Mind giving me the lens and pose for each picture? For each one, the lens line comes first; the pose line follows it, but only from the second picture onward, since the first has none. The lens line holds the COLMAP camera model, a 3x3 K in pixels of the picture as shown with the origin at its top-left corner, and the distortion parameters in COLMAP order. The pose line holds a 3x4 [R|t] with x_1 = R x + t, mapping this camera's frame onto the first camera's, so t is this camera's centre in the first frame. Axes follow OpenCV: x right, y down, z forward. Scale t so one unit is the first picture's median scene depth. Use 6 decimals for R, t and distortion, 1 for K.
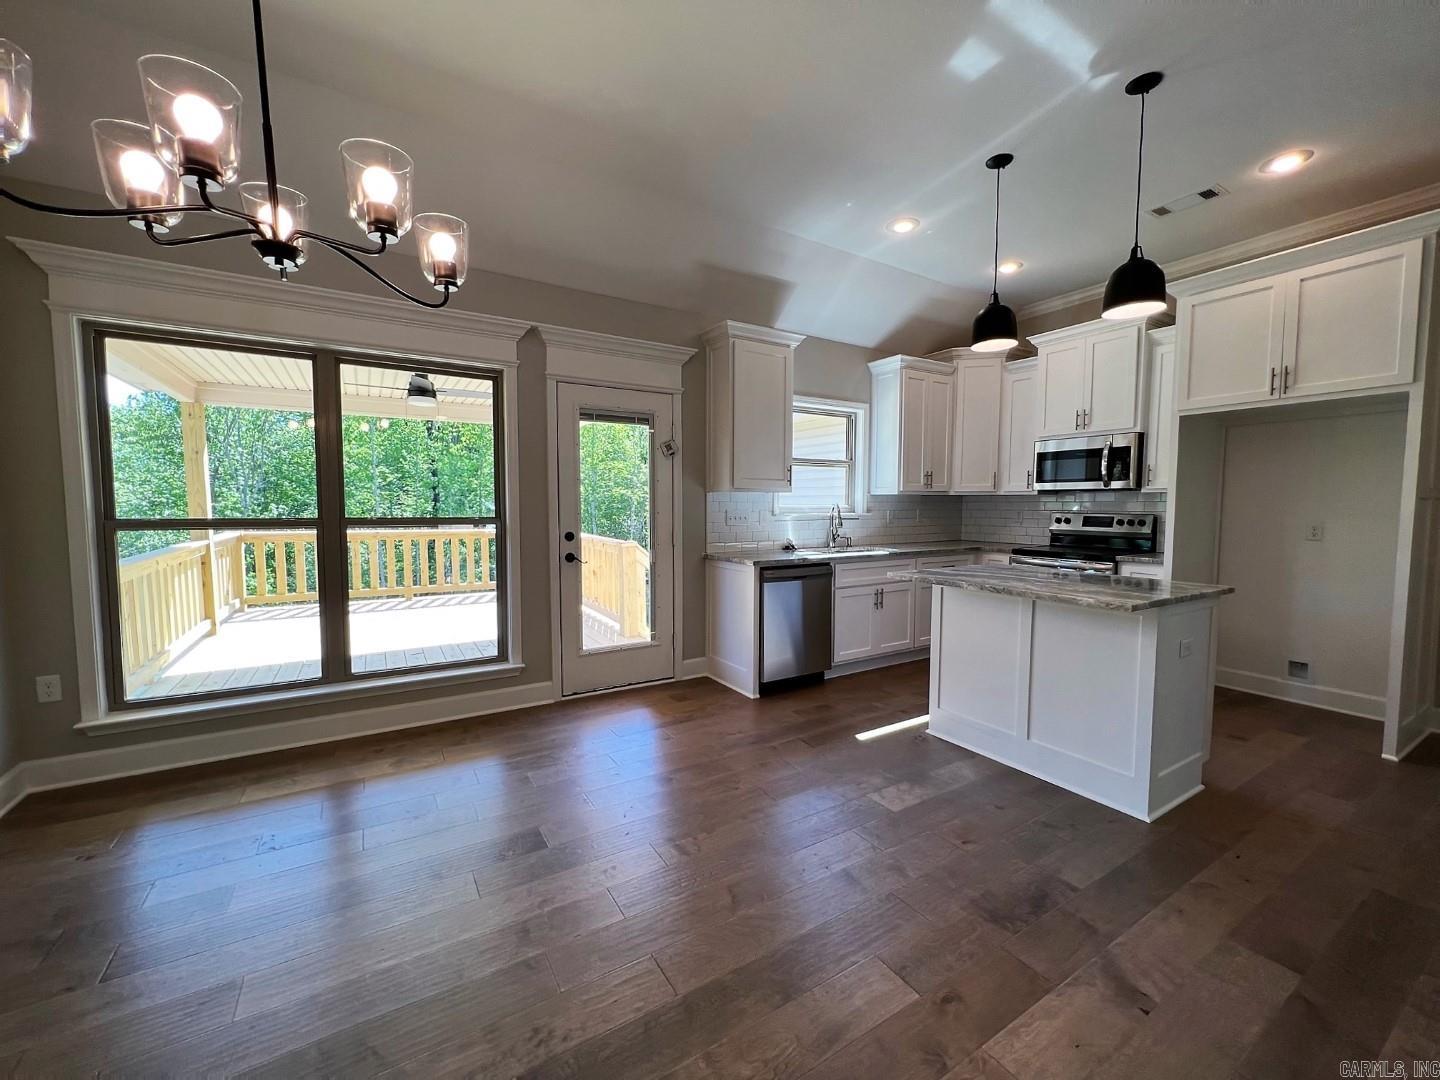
lens RADIAL K [[576.6, 0, 716.3], [0, 576.6, 541.8], [0, 0, 1]] dist [-0.001175, -0.000038]
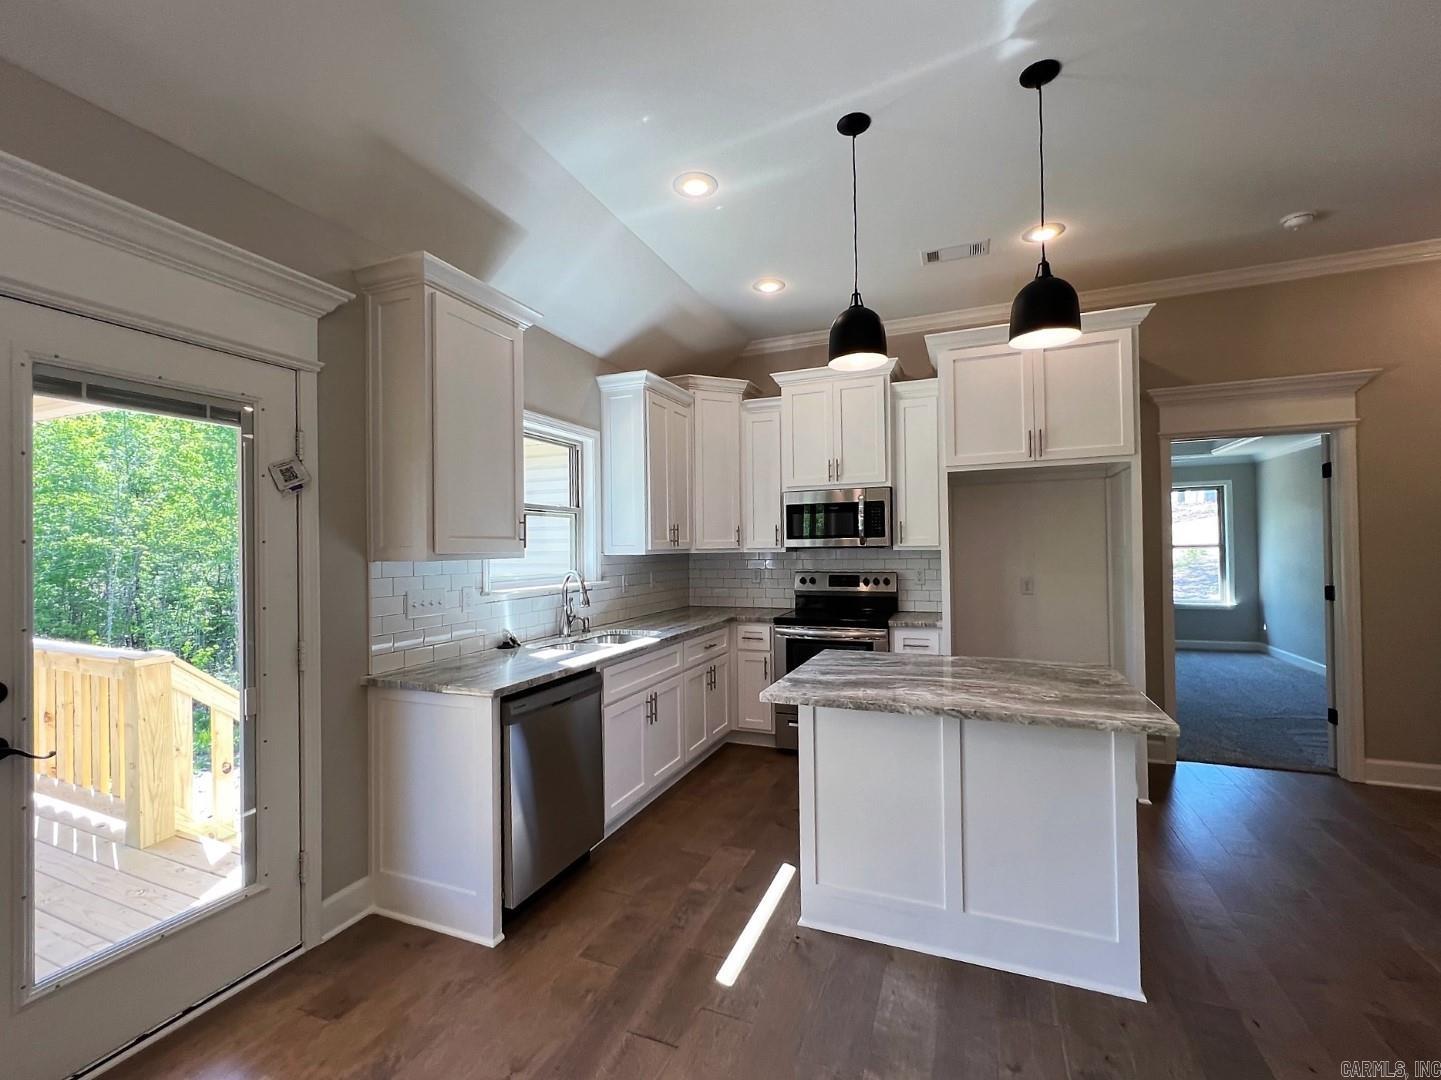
lens RADIAL K [[621.7, 0, 715.7], [0, 621.7, 542.3], [0, 0, 1]] dist [-0.000778, 0.000195]
pose [[0.807235, -0.007402, 0.590183, -0.102104], [0.054025, 0.996650, -0.061394, -0.052965], [-0.587752, 0.081444, 0.804931, 0.359540]]
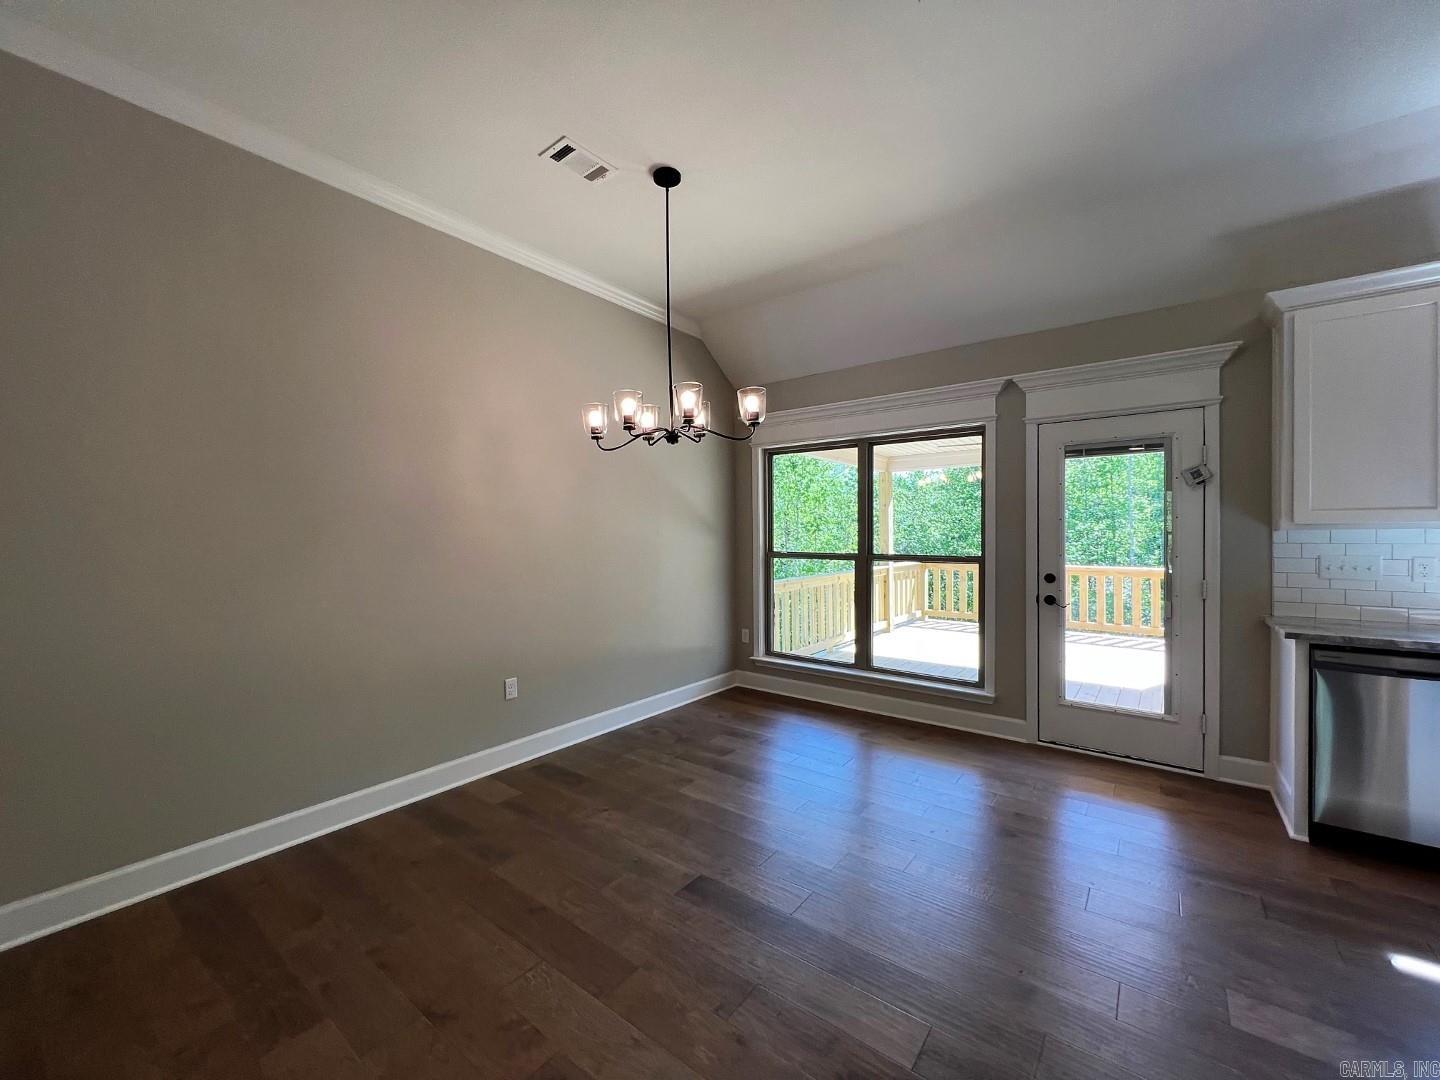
lens RADIAL K [[576.6, 0, 716.3], [0, 576.6, 541.8], [0, 0, 1]] dist [-0.001175, -0.000038]
pose [[0.357814, 0.006850, -0.933768, 0.418711], [-0.057142, 0.998260, -0.014573, -0.022584], [0.932043, 0.058572, 0.357582, 0.109916]]
